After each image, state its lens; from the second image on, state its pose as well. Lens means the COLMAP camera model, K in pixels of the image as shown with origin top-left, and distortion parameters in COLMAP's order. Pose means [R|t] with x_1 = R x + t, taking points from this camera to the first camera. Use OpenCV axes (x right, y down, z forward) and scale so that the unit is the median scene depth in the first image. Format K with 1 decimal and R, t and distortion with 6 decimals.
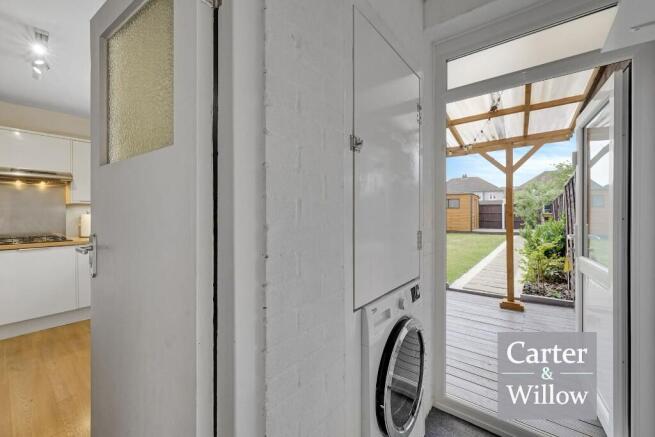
lens RADIAL K [[271.2, 0, 323.4], [0, 271.2, 212.6], [0, 0, 1]] dist [0.000253, -0.000144]
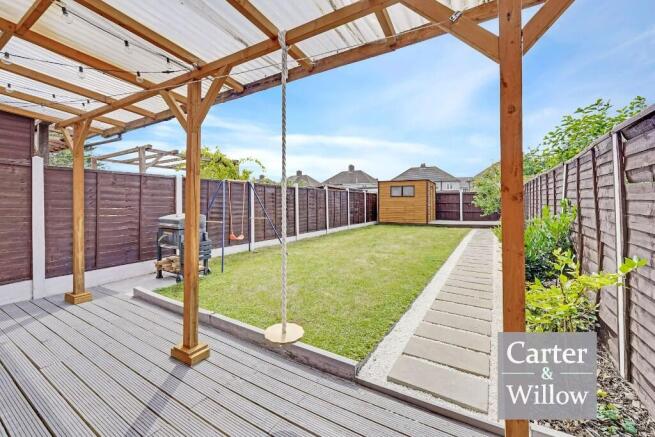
lens RADIAL K [[271.2, 0, 323.4], [0, 271.2, 212.6], [0, 0, 1]] dist [0.000253, -0.000144]
pose [[0.992205, -0.005666, 0.124487, 0.111691], [0.001319, 0.999387, 0.034980, 0.002844], [-0.124609, -0.034543, 0.991604, 0.186936]]
